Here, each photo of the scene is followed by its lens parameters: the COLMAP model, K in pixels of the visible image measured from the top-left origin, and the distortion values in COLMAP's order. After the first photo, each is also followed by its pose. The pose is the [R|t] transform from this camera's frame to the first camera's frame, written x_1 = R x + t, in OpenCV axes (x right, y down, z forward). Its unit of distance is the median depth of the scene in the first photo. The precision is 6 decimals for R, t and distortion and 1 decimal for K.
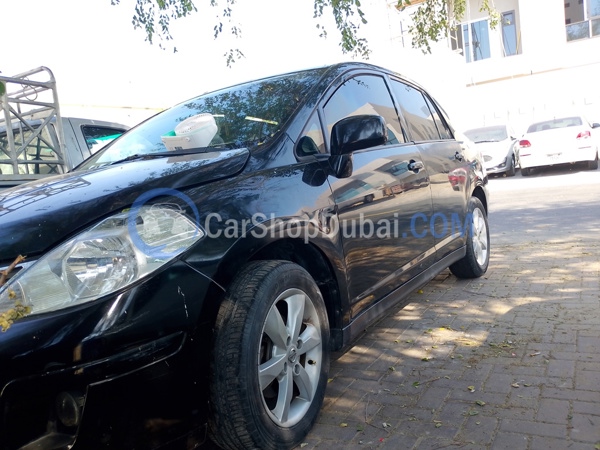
lens RADIAL K [[489.4, 0, 300.0], [0, 489.4, 225.0], [0, 0, 1]] dist [0.051286, -0.076088]
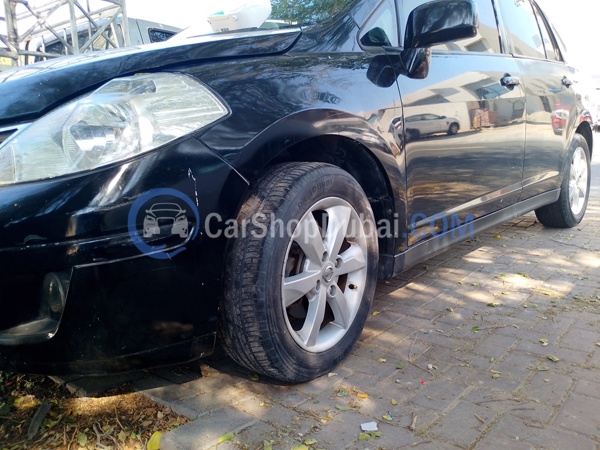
lens RADIAL K [[489.4, 0, 300.0], [0, 489.4, 225.0], [0, 0, 1]] dist [0.051286, -0.076088]
pose [[0.983763, 0.098510, -0.150018, 0.049081], [-0.080858, 0.989531, 0.119546, 0.072083], [0.160224, -0.105475, 0.981429, 0.139723]]
